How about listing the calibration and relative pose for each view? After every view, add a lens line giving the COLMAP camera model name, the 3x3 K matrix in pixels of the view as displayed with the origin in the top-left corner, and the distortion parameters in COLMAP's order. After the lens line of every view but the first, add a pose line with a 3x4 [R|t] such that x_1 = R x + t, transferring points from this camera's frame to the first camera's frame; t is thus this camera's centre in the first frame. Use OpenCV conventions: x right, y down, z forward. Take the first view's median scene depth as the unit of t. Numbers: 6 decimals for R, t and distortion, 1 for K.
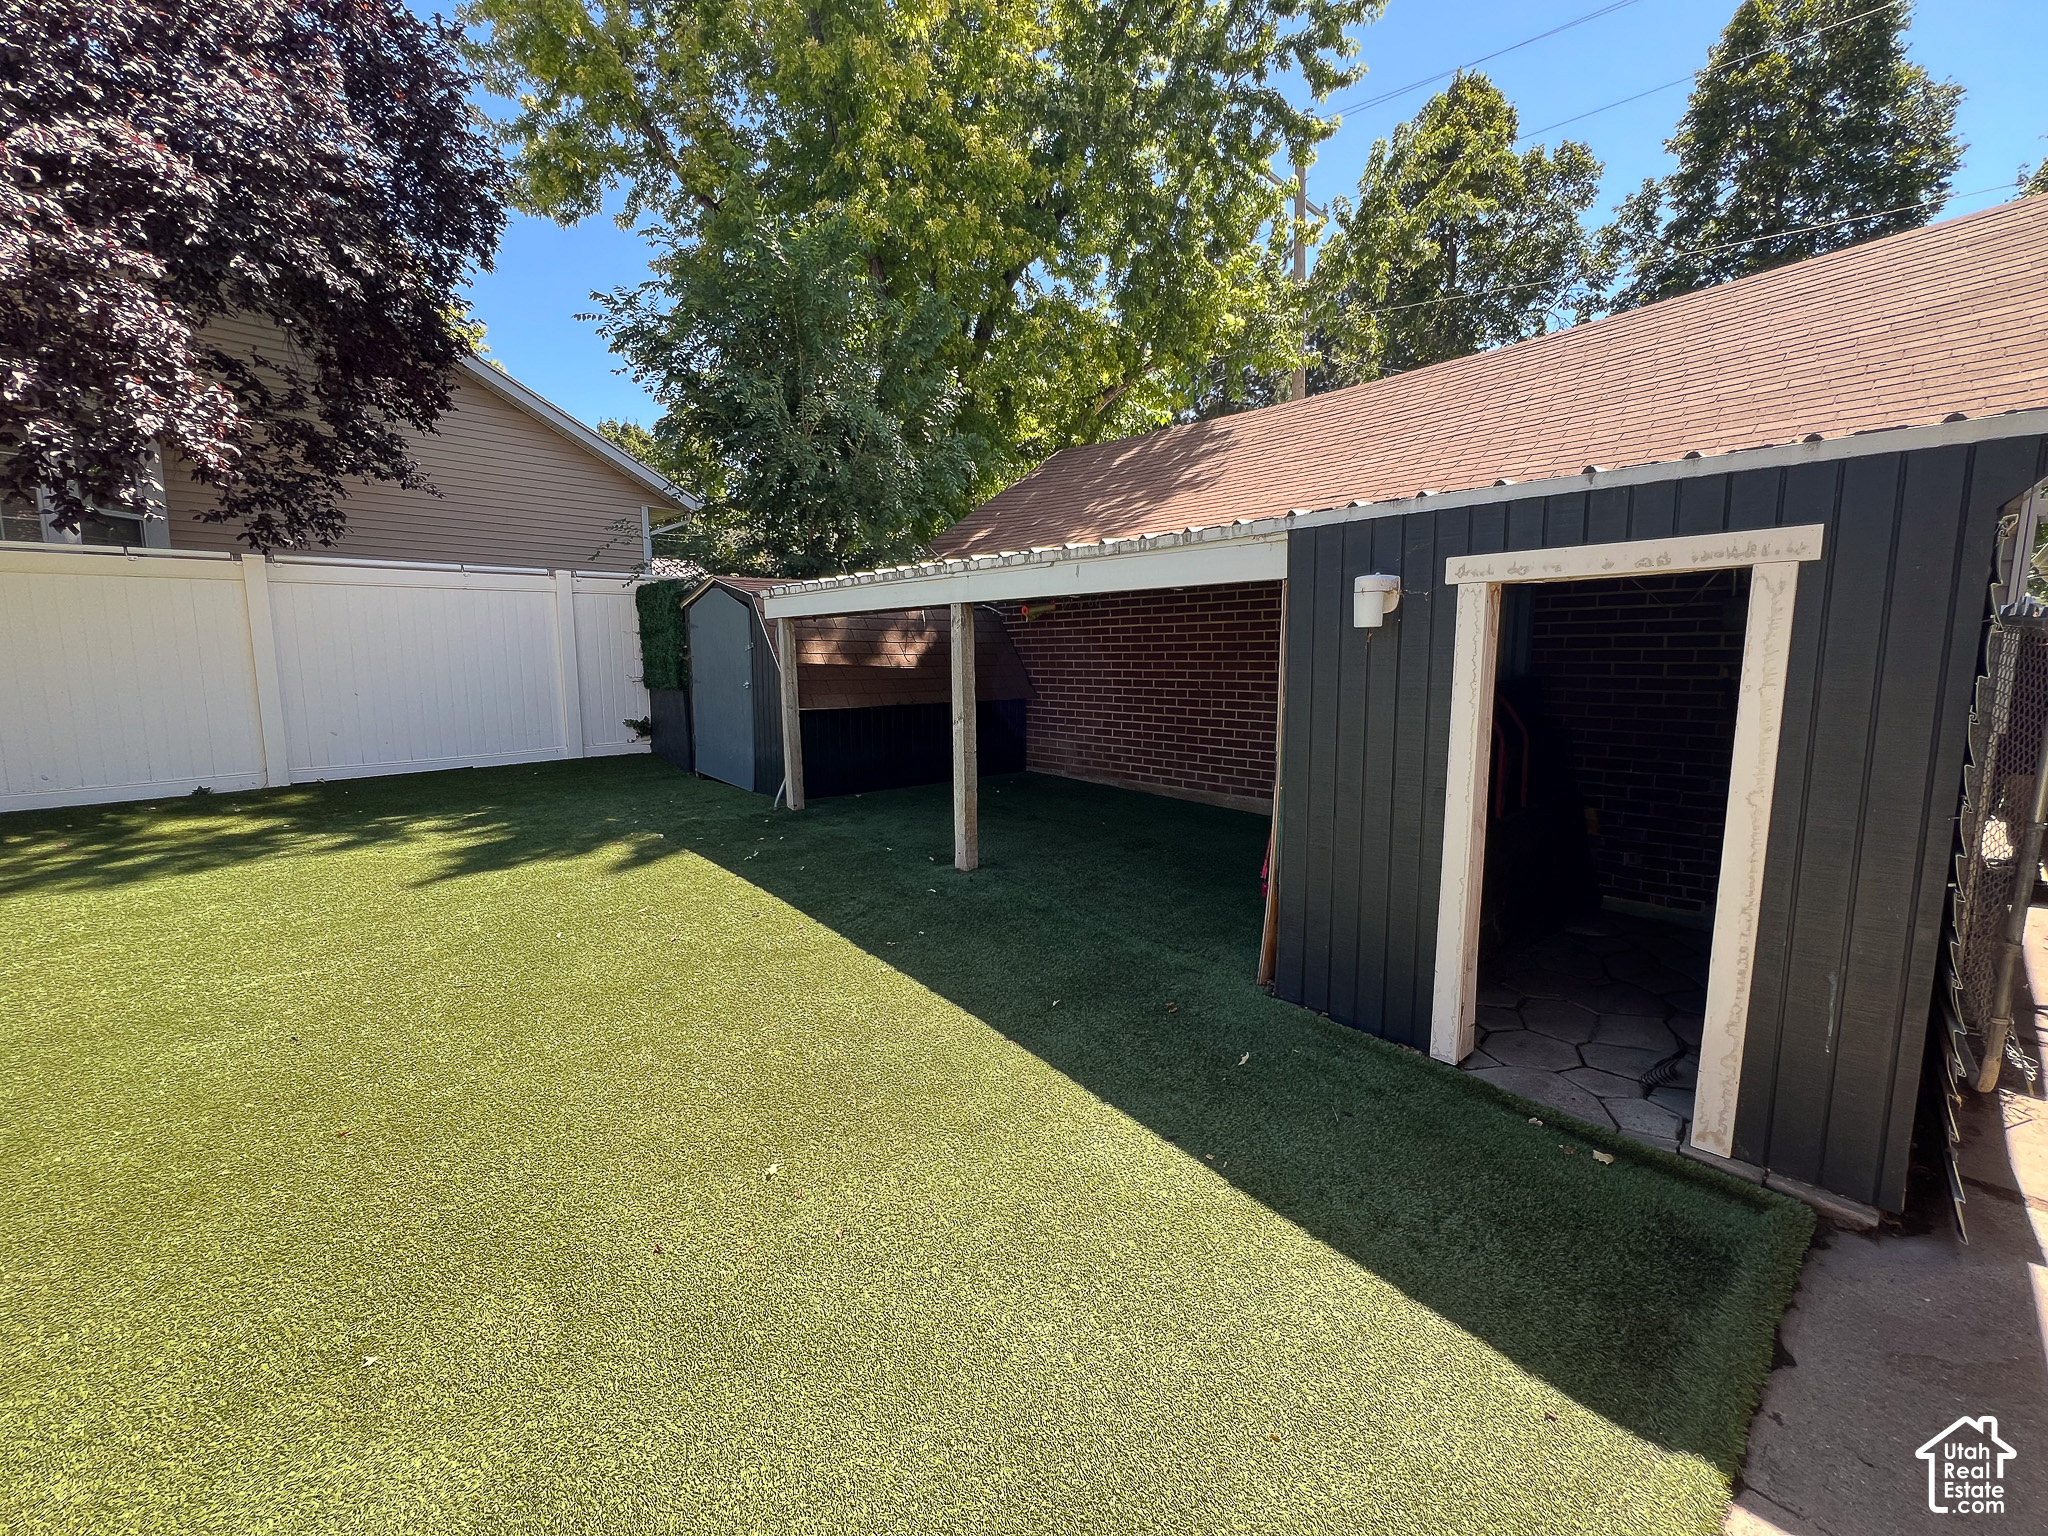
lens RADIAL K [[818.7, 0, 1020.7], [0, 818.7, 762.0], [0, 0, 1]] dist [-0.001485, 0.000035]
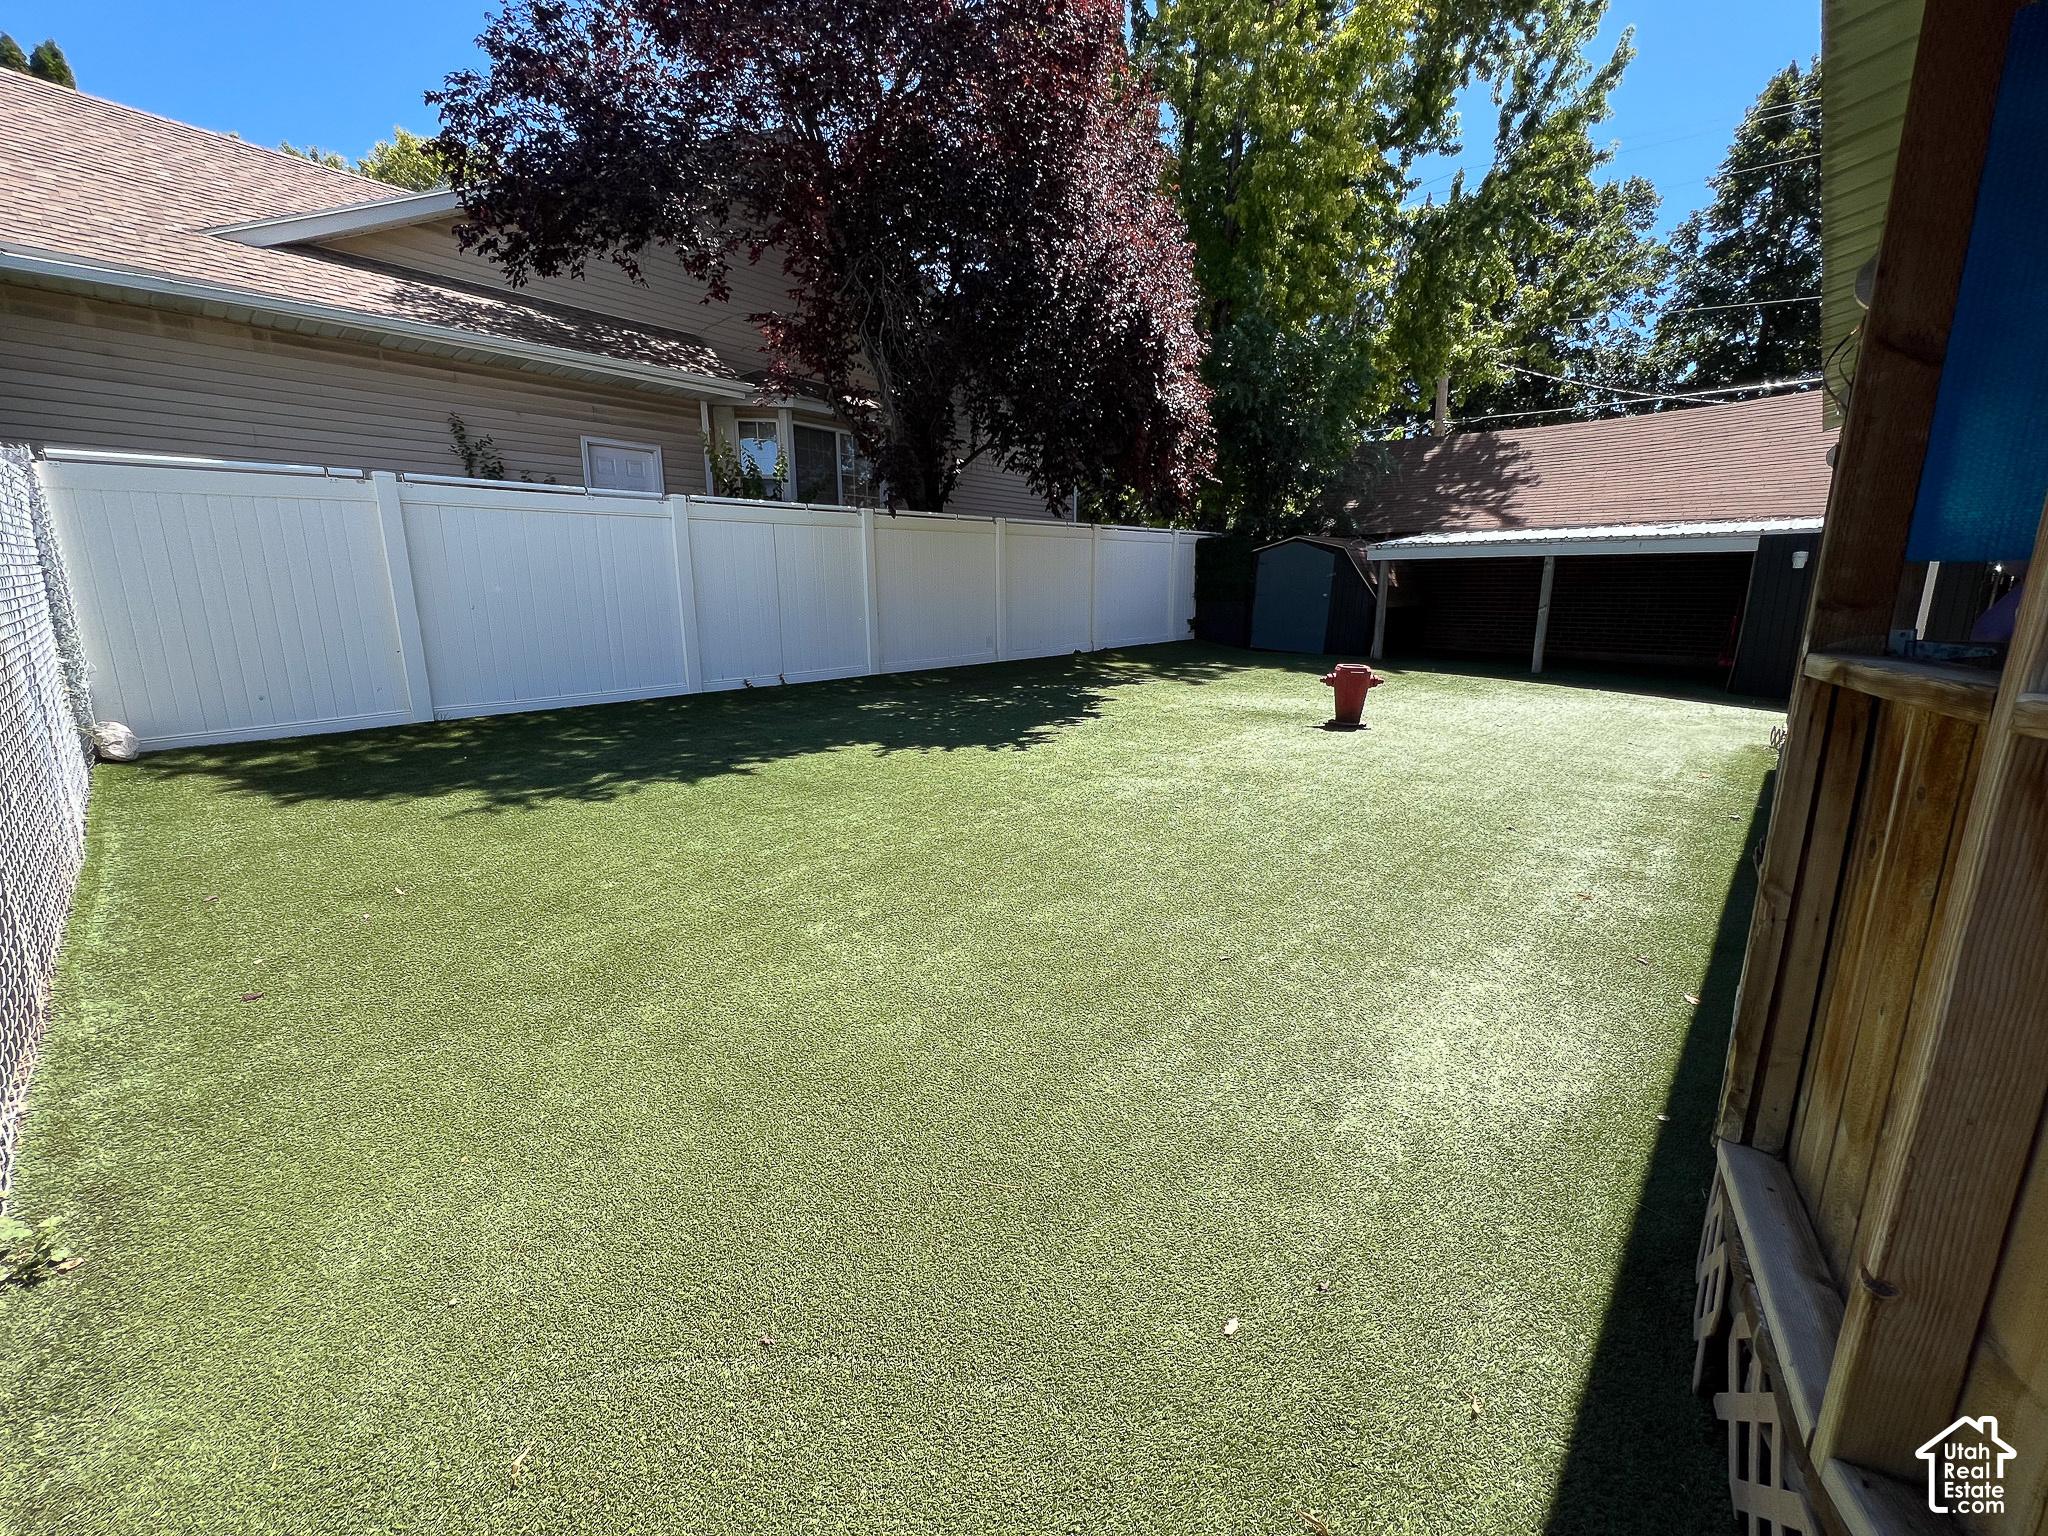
lens RADIAL K [[820.9, 0, 1019.7], [0, 820.9, 763.5], [0, 0, 1]] dist [-0.002159, 0.000908]
pose [[0.997483, -0.012335, 0.069825, -0.395036], [0.006561, 0.996584, 0.082324, 0.043279], [-0.070602, -0.081659, 0.994156, -0.281989]]
